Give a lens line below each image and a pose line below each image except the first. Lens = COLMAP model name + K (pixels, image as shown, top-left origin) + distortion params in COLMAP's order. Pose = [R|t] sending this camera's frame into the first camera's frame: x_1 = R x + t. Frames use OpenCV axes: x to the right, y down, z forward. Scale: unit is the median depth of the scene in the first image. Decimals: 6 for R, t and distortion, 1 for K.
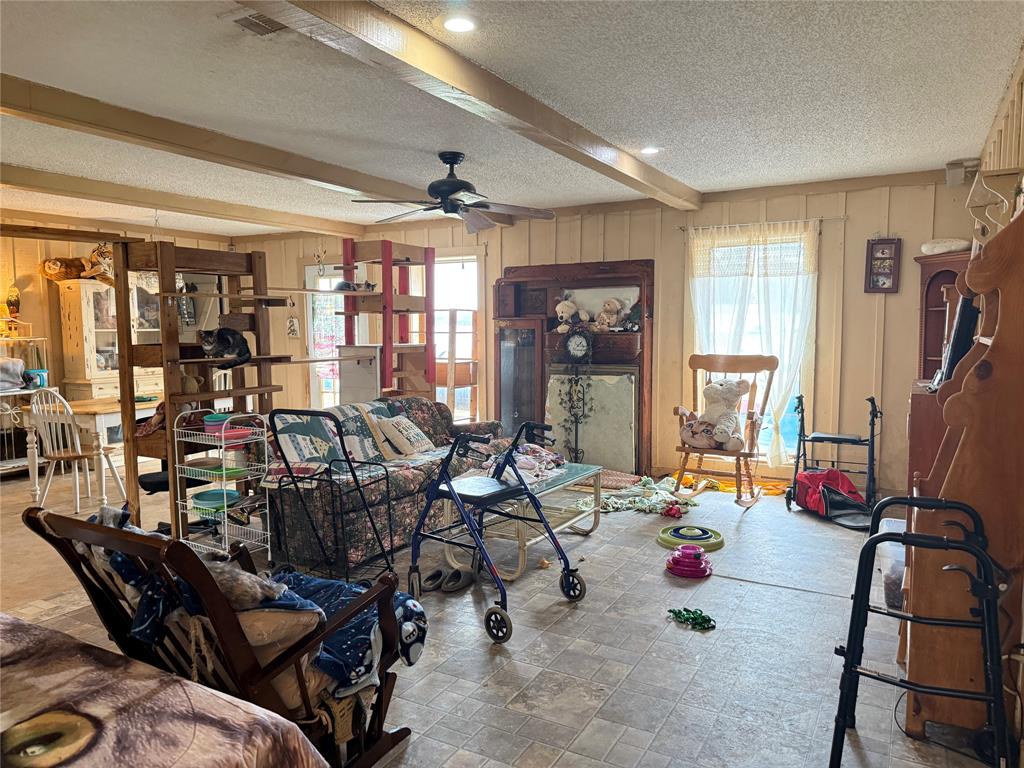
lens RADIAL K [[724.9, 0, 511.8], [0, 724.9, 379.7], [0, 0, 1]] dist [0.006431, -0.017811]
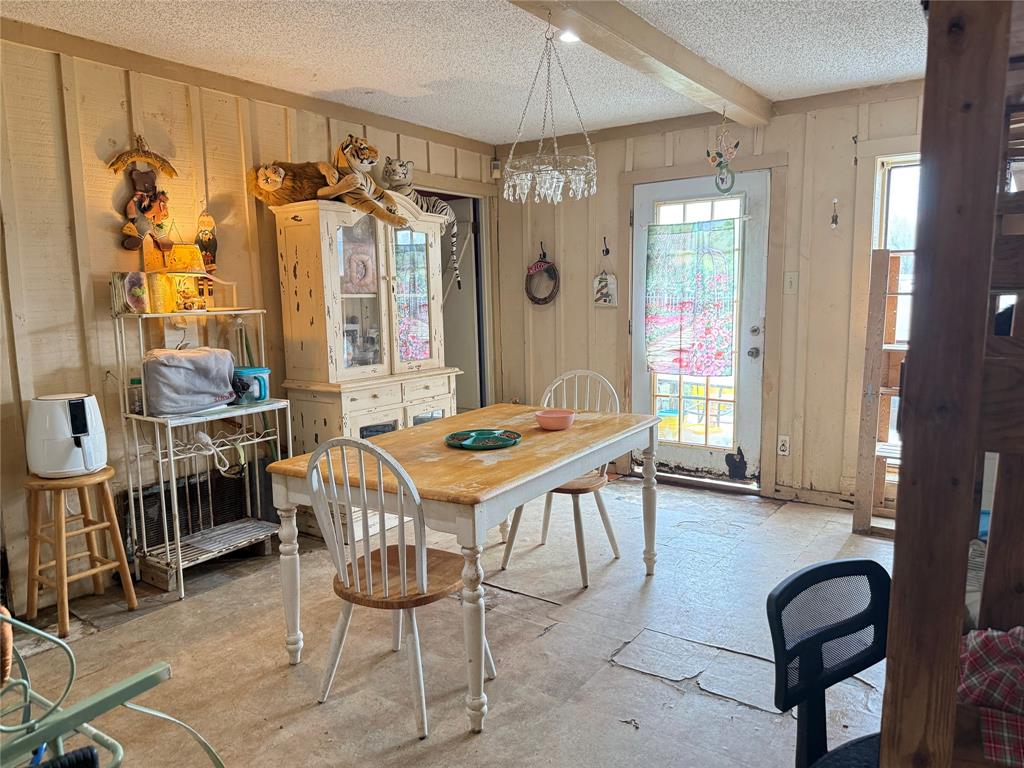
lens RADIAL K [[724.9, 0, 513.6], [0, 724.9, 385.1], [0, 0, 1]] dist [0.006431, -0.017811]
pose [[0.994004, 0.005458, -0.109209, -0.389384], [0.000202, 0.998660, 0.051748, -0.028467], [0.109345, -0.051459, 0.992671, 0.467553]]
